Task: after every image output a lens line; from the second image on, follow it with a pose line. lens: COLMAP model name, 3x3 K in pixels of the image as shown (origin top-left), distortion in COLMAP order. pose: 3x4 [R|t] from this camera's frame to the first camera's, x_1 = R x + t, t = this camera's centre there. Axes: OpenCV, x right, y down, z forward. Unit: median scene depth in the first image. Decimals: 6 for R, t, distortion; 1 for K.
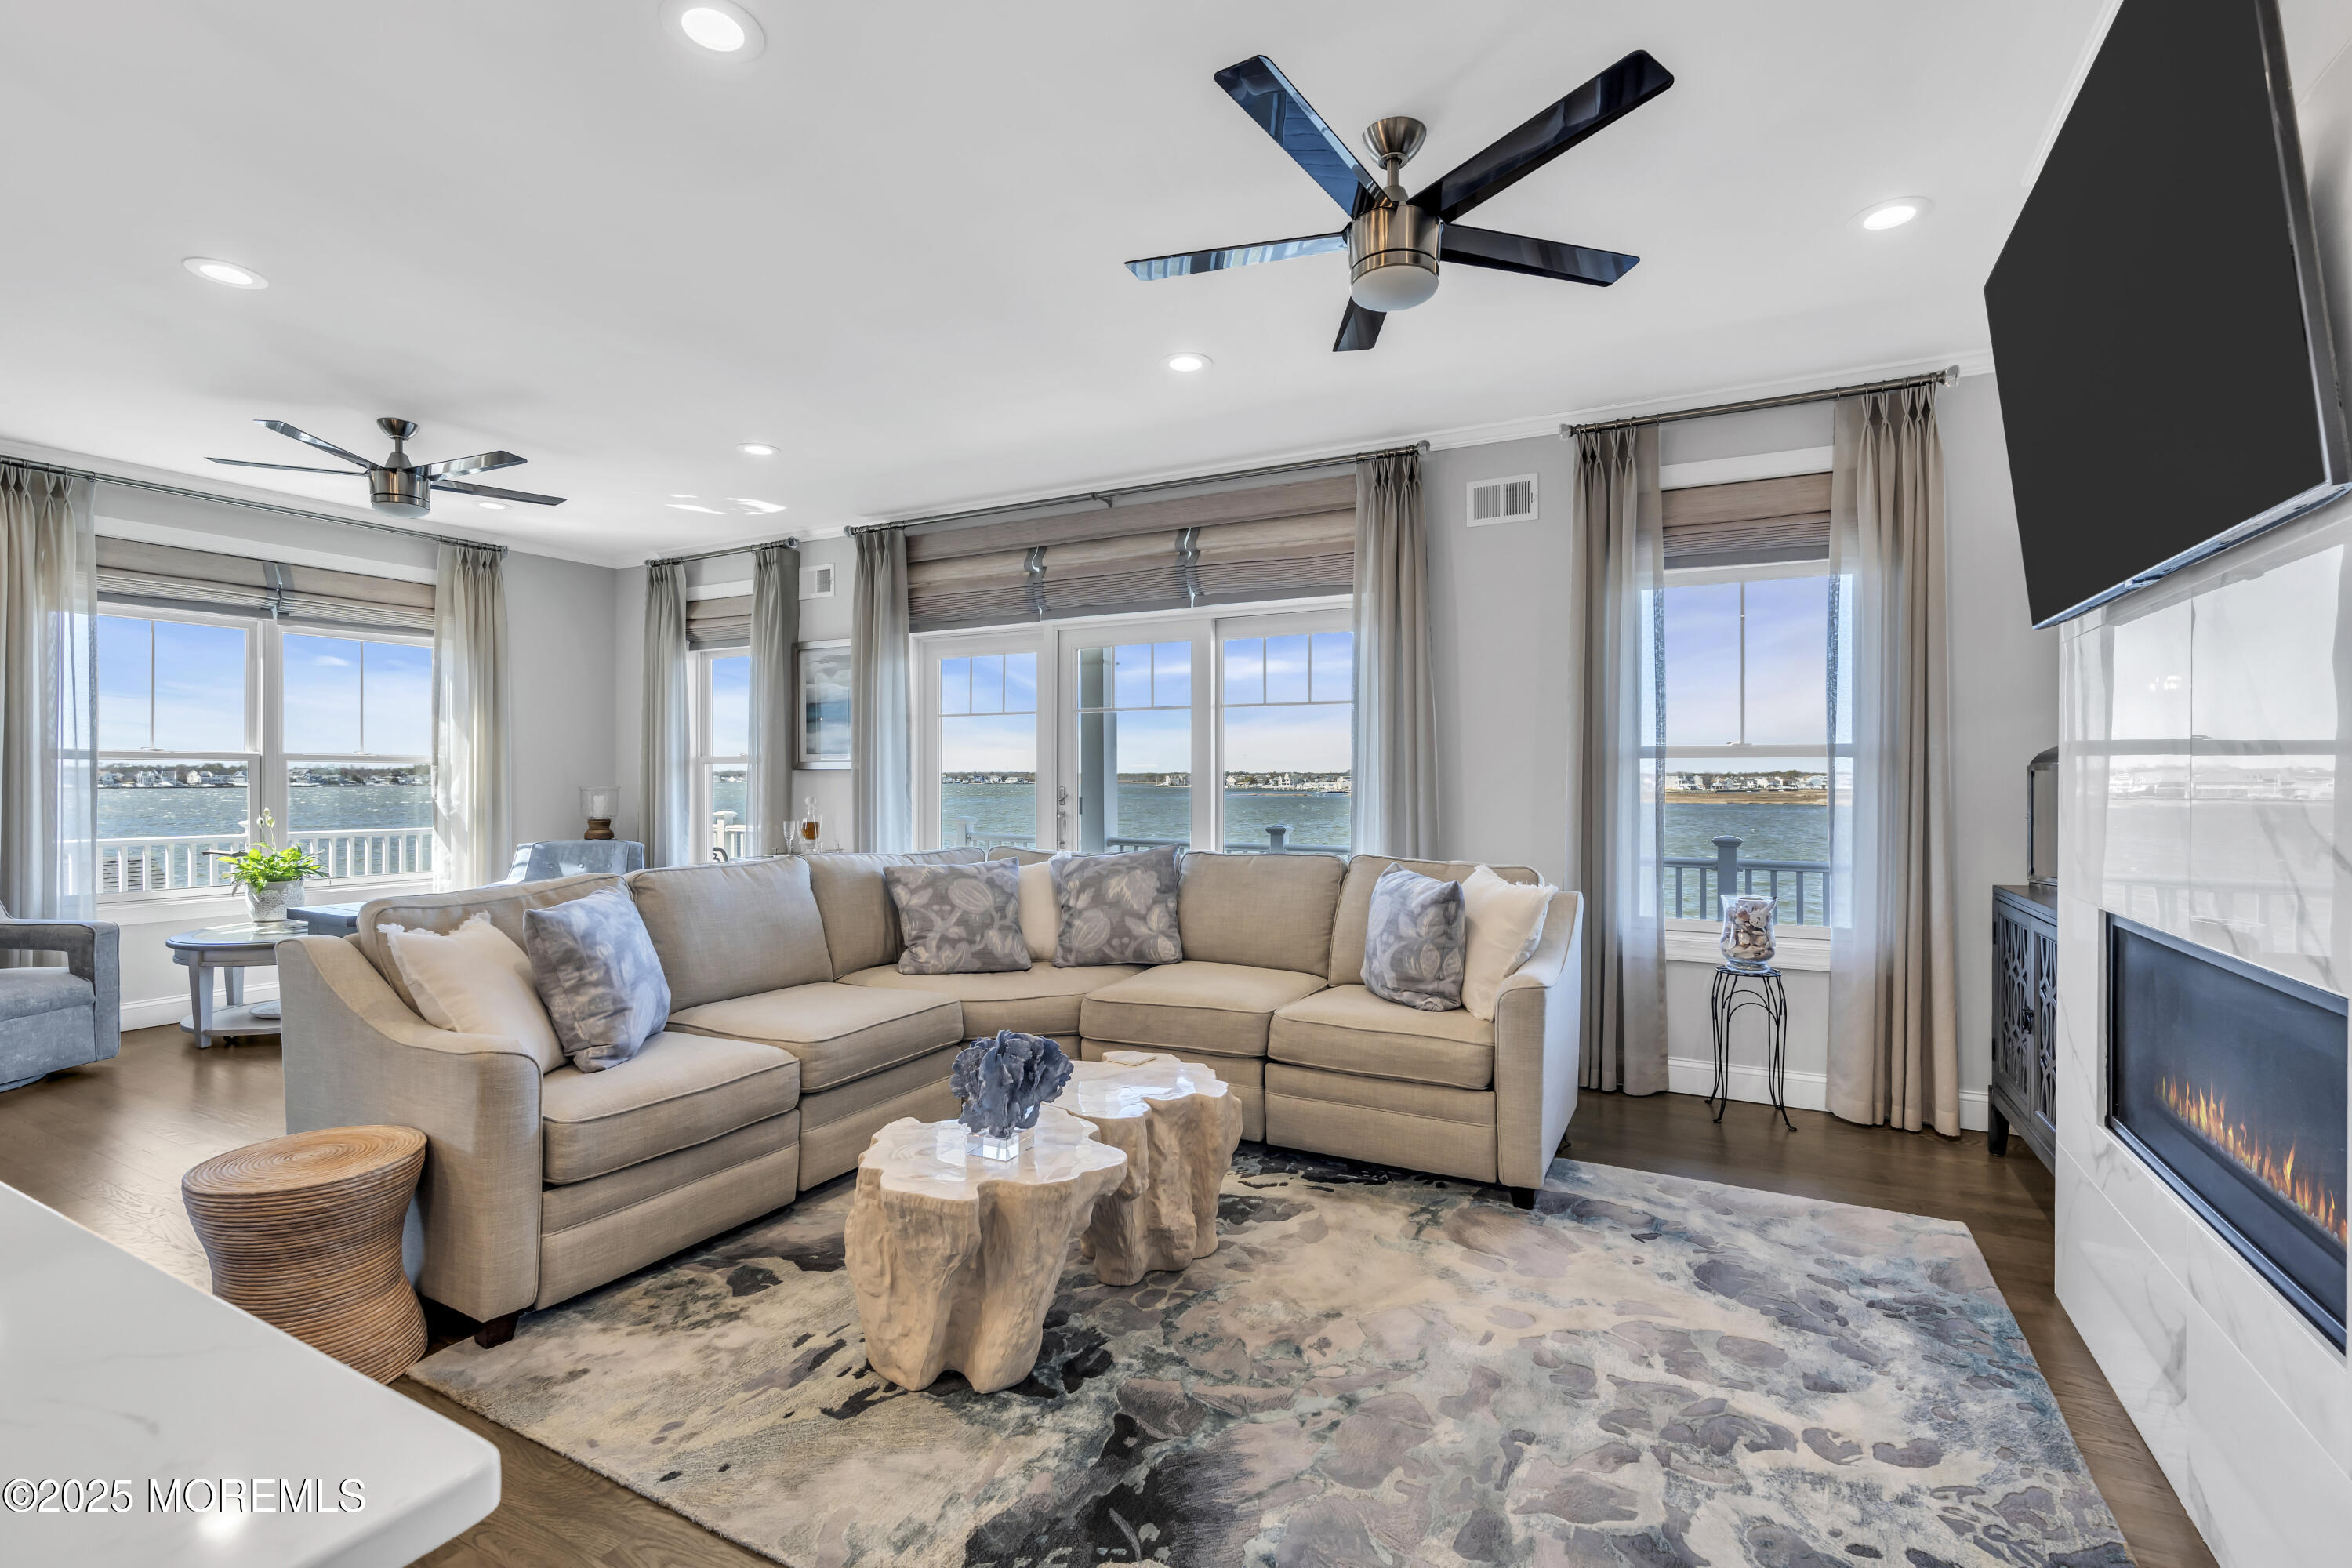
lens RADIAL K [[1066.6, 0, 1190.0], [0, 1066.6, 788.0], [0, 0, 1]] dist [-0.009425, 0.004137]
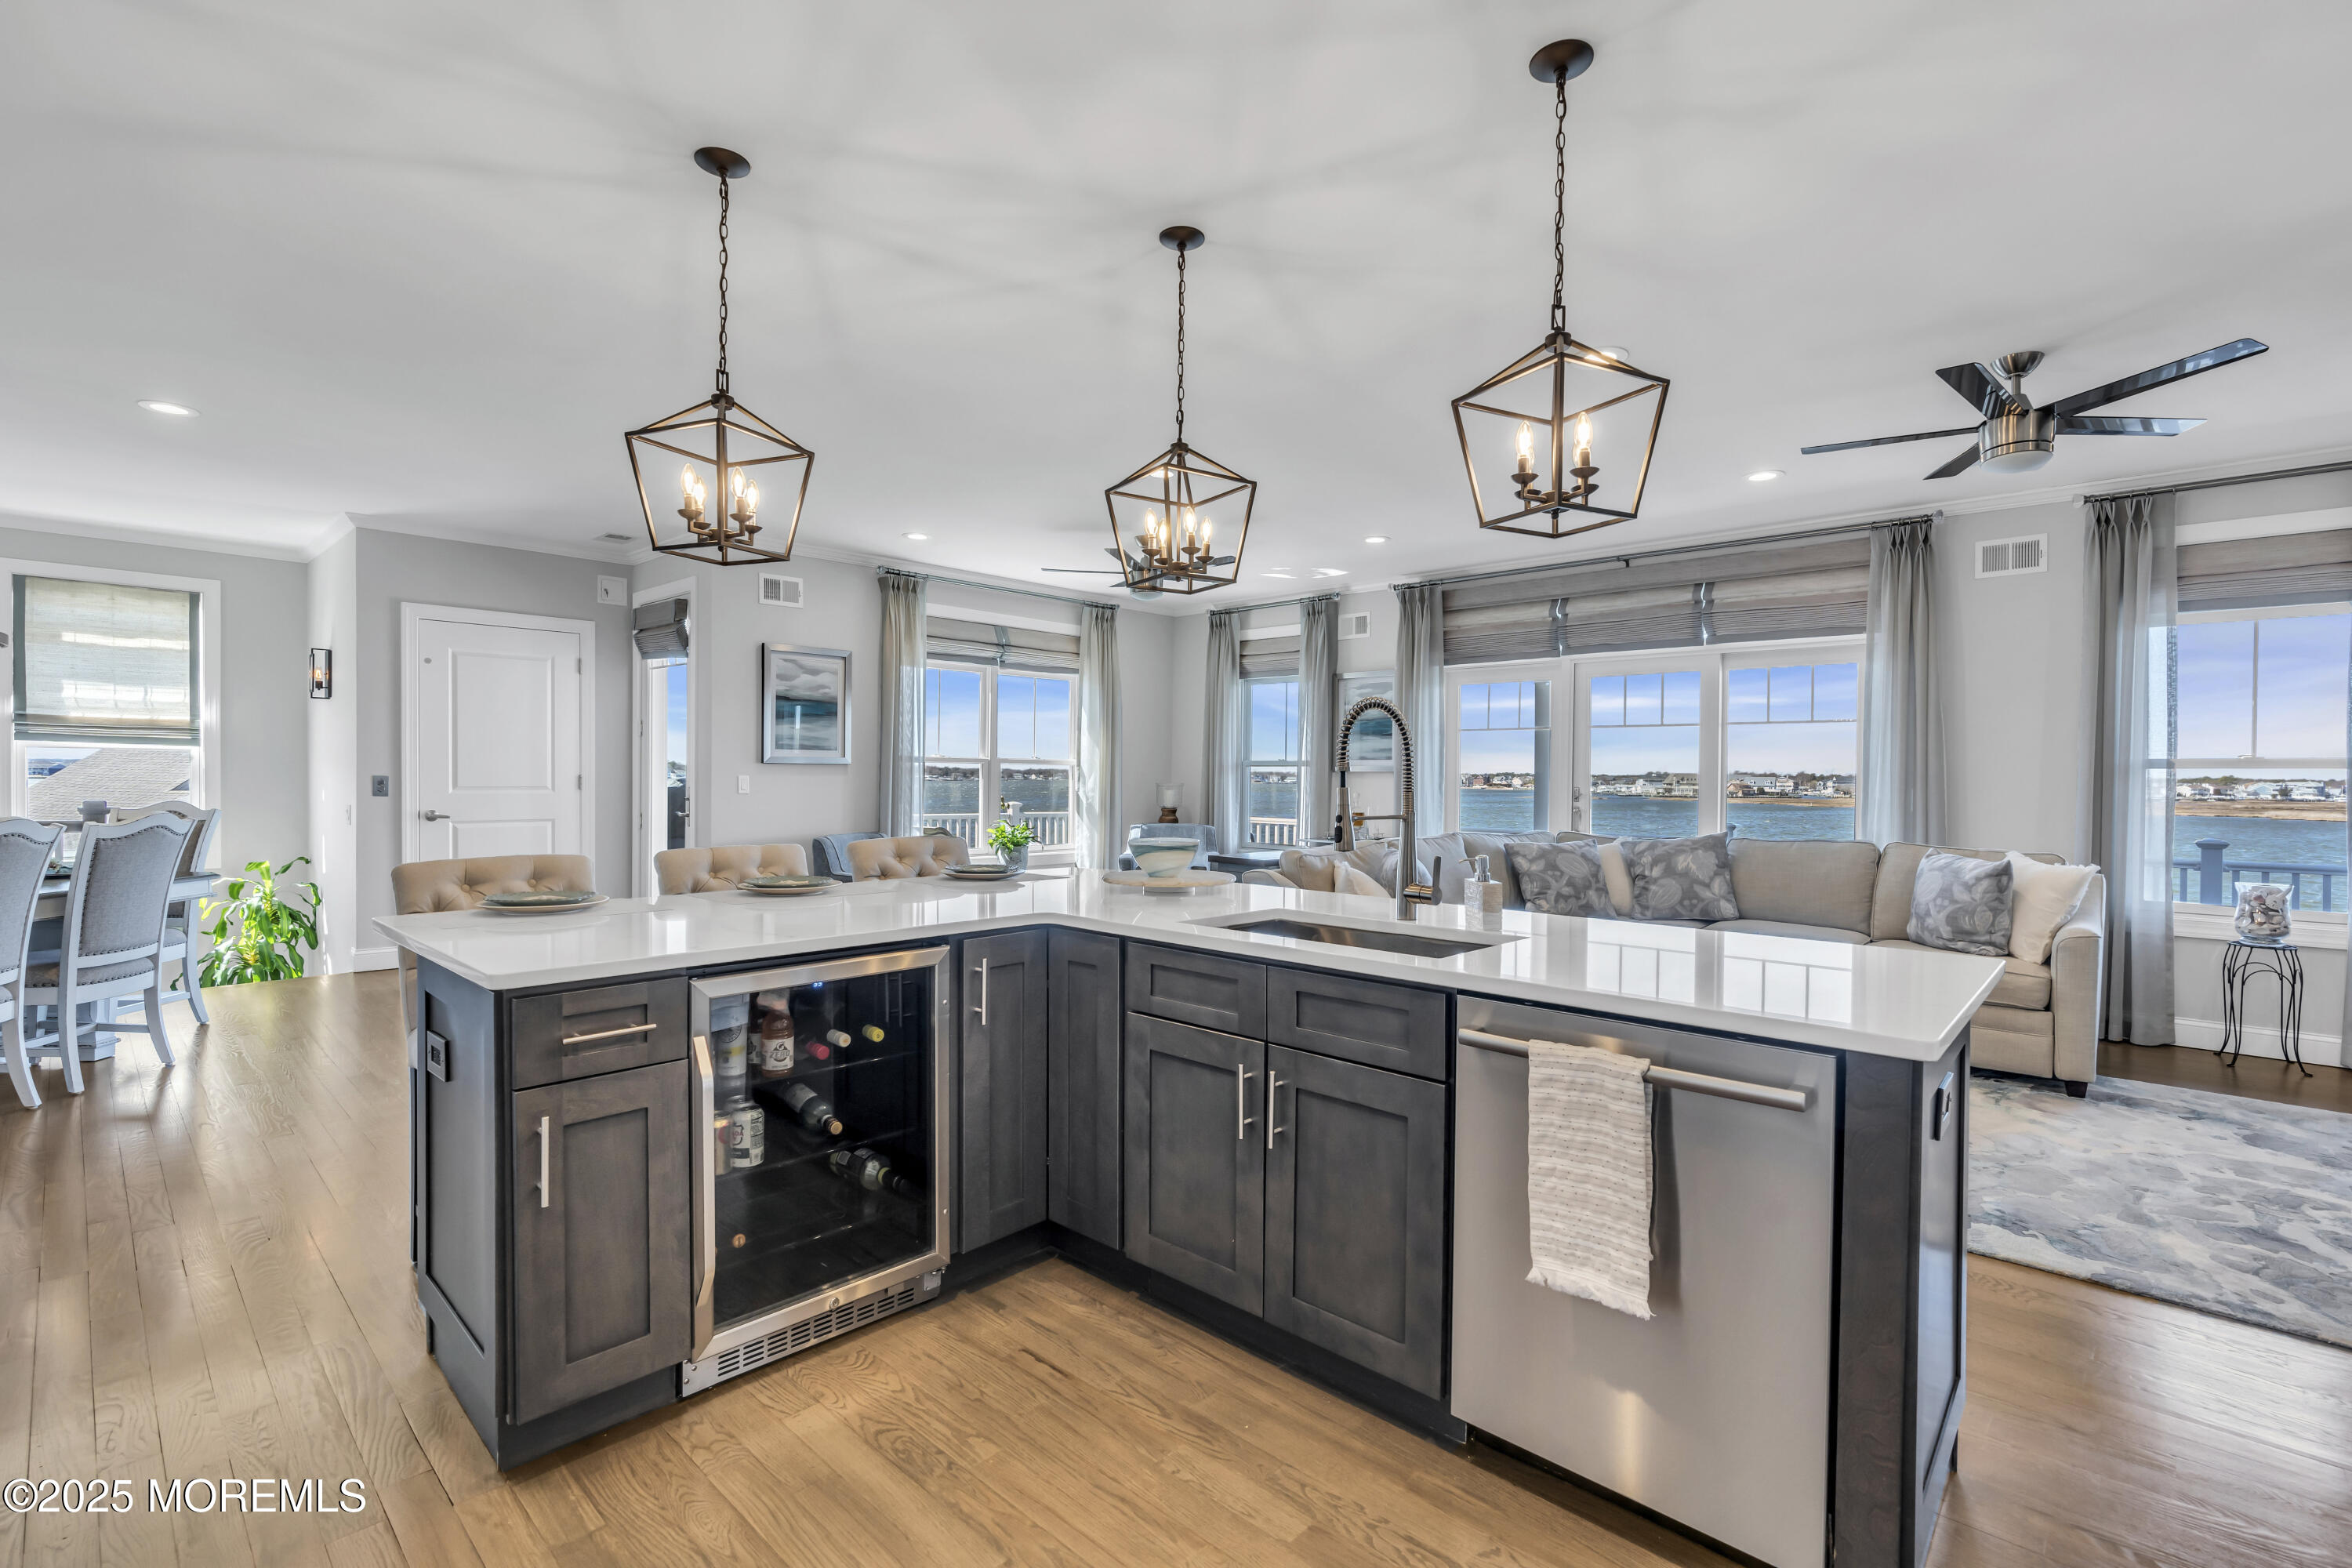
lens RADIAL K [[1066.6, 0, 1179.6], [0, 1066.6, 792.1], [0, 0, 1]] dist [-0.009425, 0.004137]
pose [[0.965483, 0.011593, -0.260209, -0.308711], [-0.010574, 0.999930, 0.005316, 0.003661], [0.260253, -0.002381, 0.965538, -0.425369]]
